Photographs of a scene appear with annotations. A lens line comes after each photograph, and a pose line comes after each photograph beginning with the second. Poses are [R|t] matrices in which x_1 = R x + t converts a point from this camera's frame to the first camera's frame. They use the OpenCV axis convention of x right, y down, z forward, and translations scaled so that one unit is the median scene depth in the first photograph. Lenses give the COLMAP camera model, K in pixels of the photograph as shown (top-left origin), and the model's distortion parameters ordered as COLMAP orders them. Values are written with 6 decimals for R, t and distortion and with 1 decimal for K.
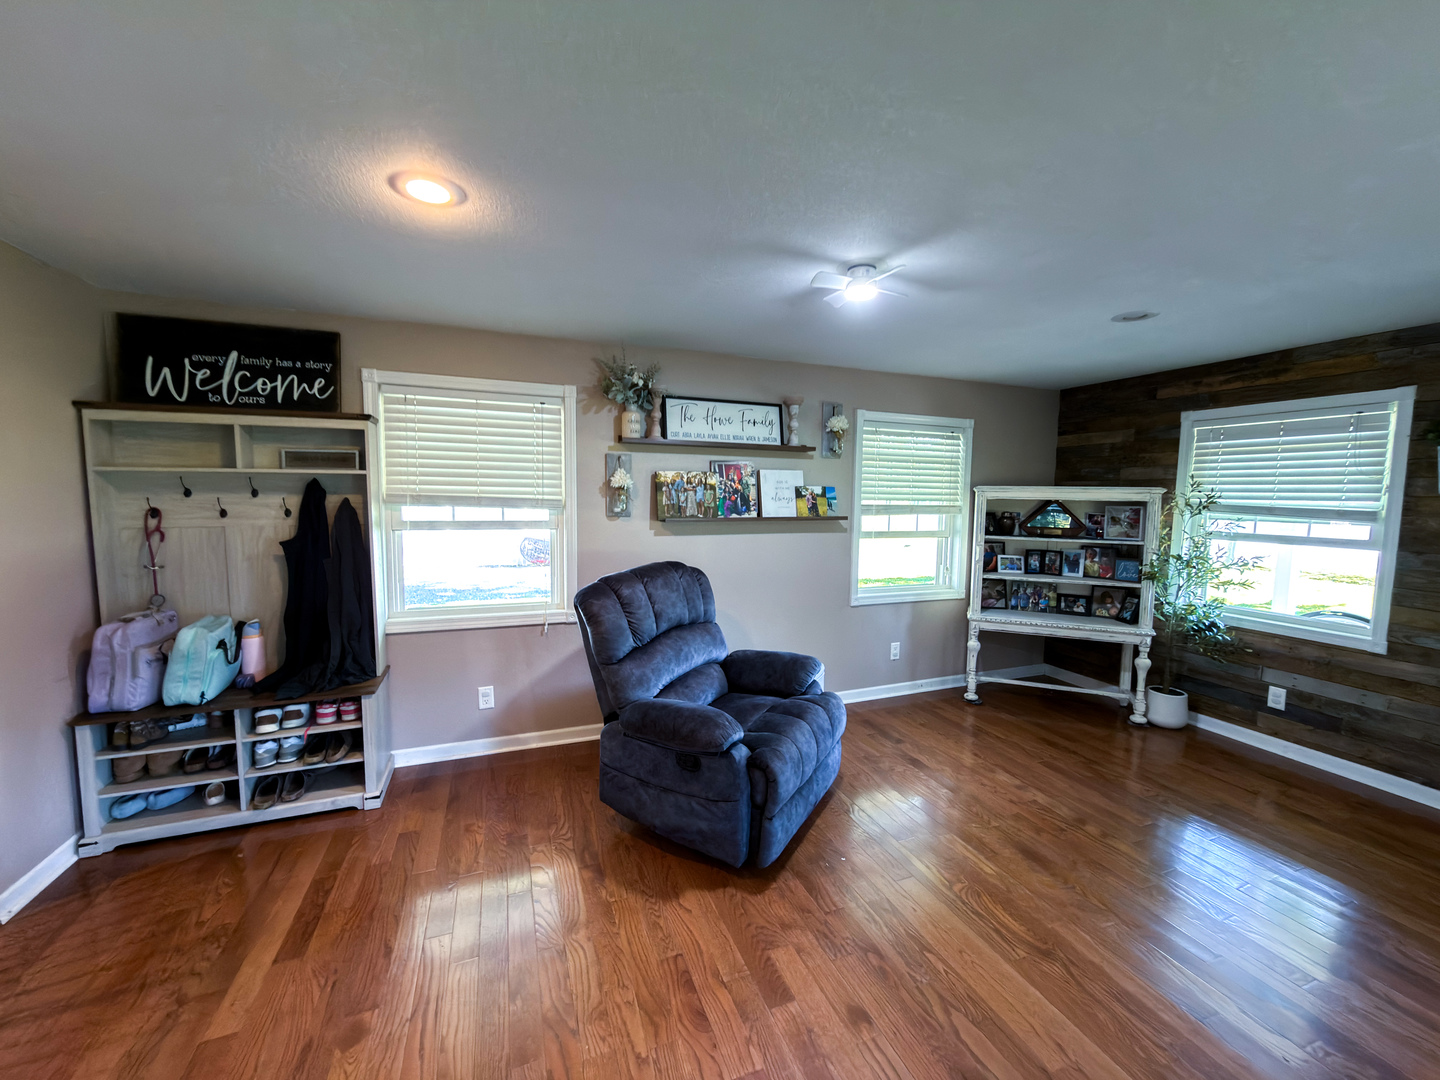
lens RADIAL K [[573.2, 0, 719.9], [0, 573.2, 542.0], [0, 0, 1]] dist [-0.001515, 0.000409]
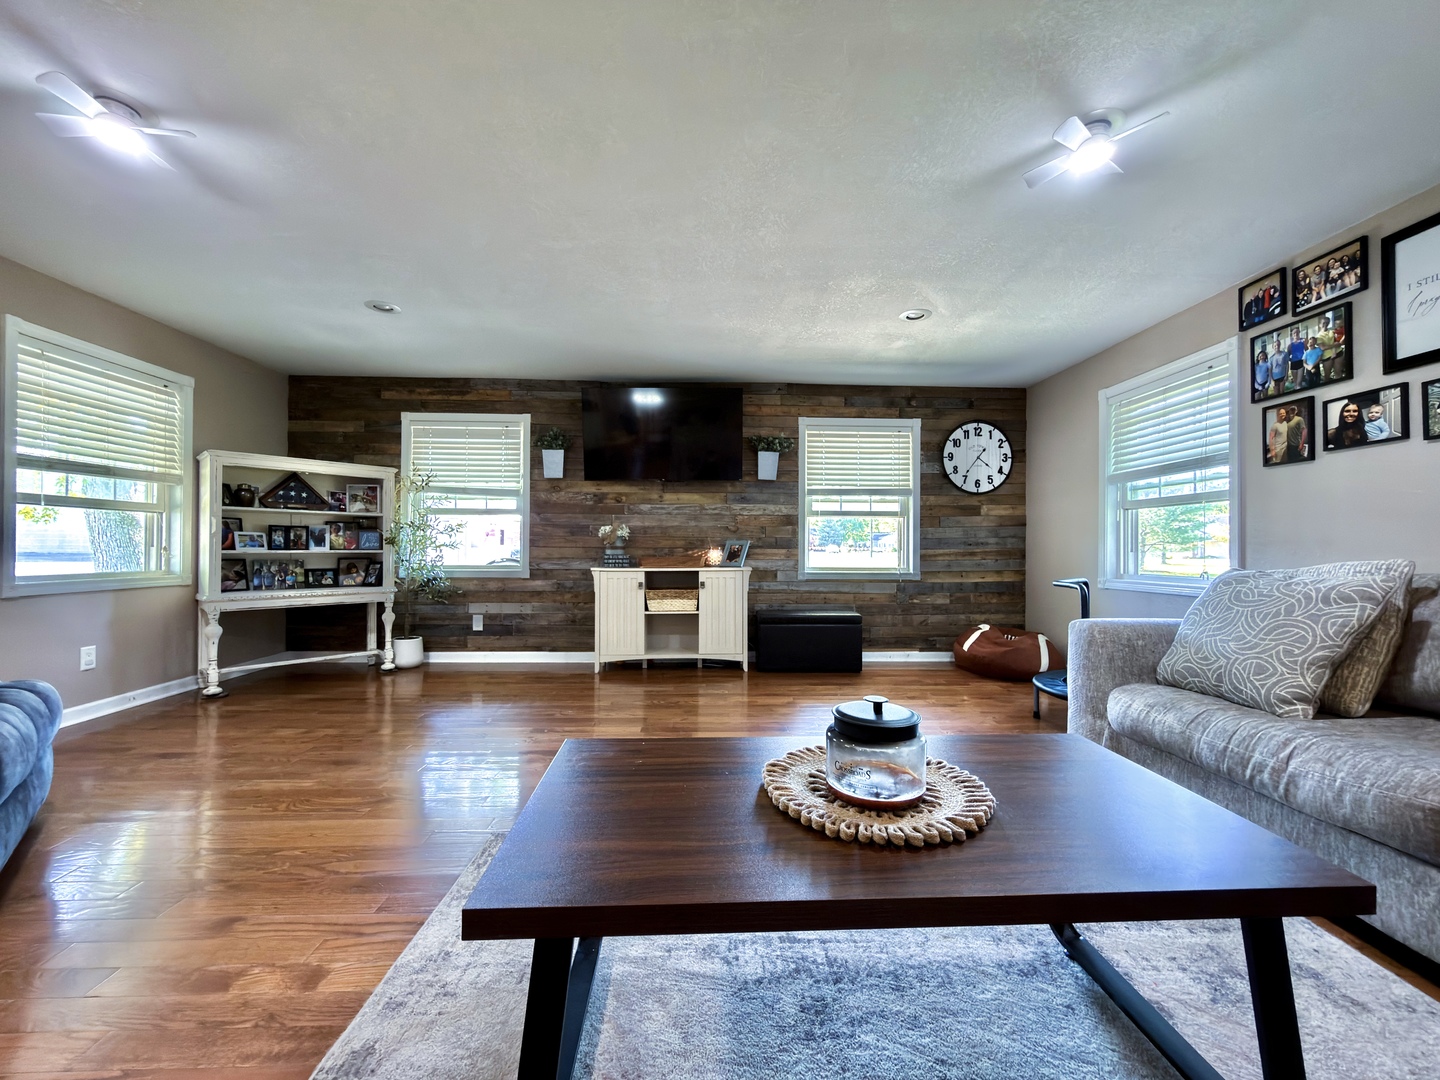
lens RADIAL K [[573.2, 0, 719.0], [0, 573.2, 542.7], [0, 0, 1]] dist [-0.001515, 0.000409]
pose [[0.321155, -0.005021, 0.947013, -0.163845], [0.078074, 0.996722, -0.021192, 0.149415], [-0.943803, 0.080743, 0.320495, -0.024630]]
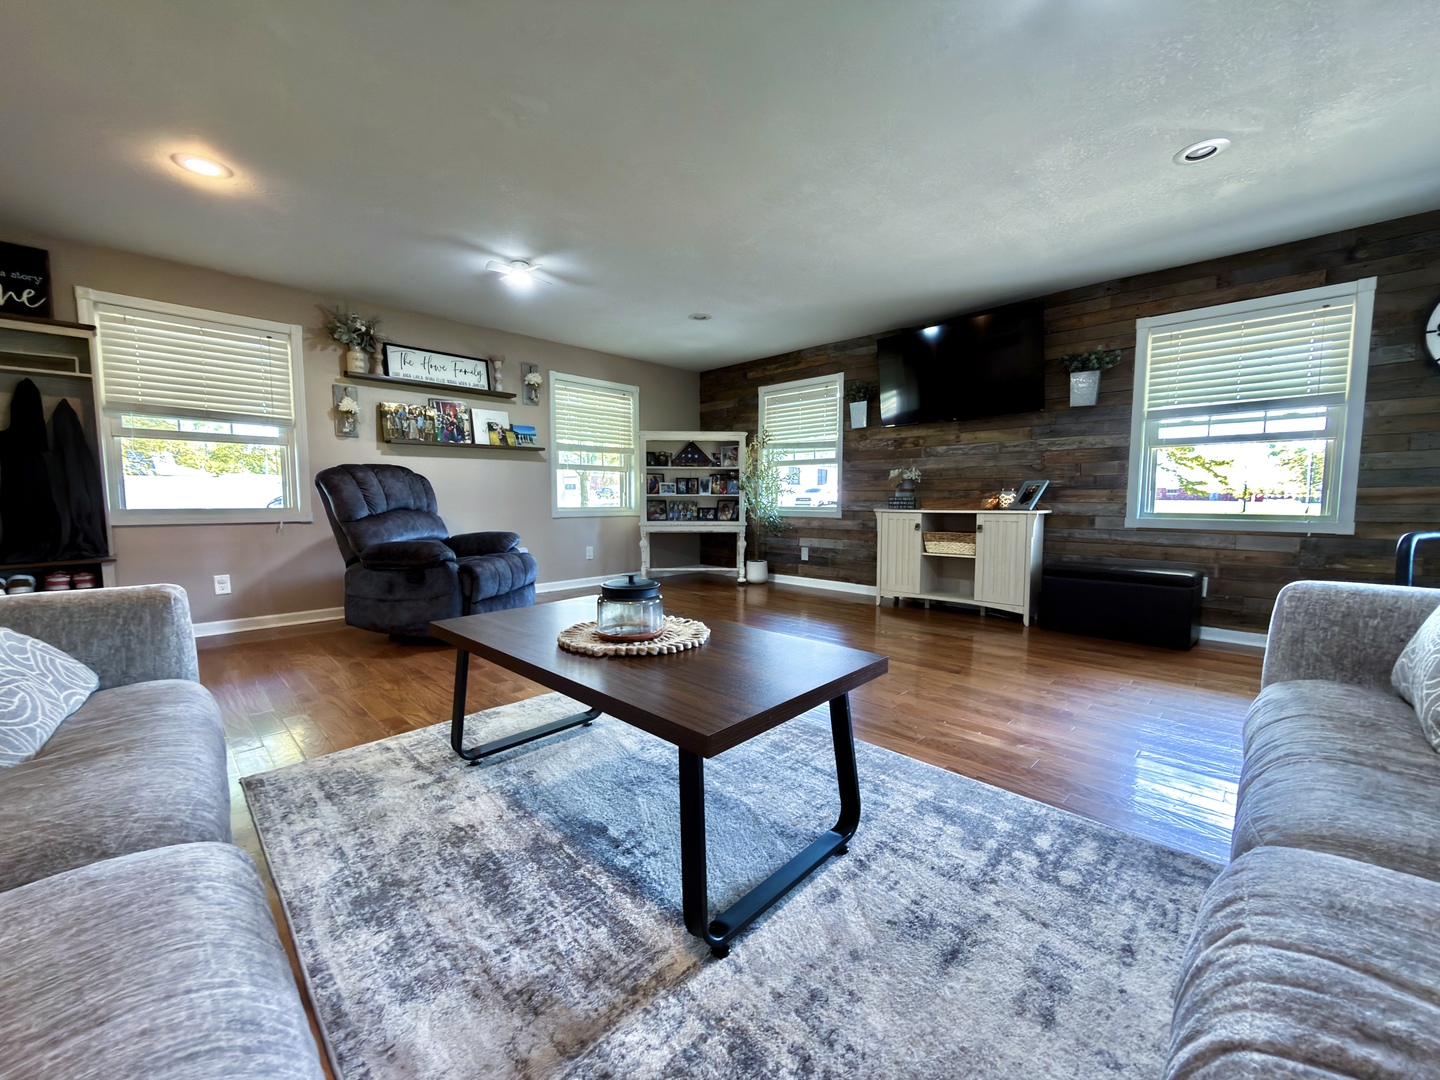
lens RADIAL K [[573.2, 0, 719.0], [0, 573.2, 541.7], [0, 0, 1]] dist [-0.001515, 0.000409]
pose [[0.911422, -0.043939, 0.409121, 0.038251], [0.045362, 0.998951, 0.006232, 0.209394], [-0.408965, 0.012878, 0.912459, -0.450549]]
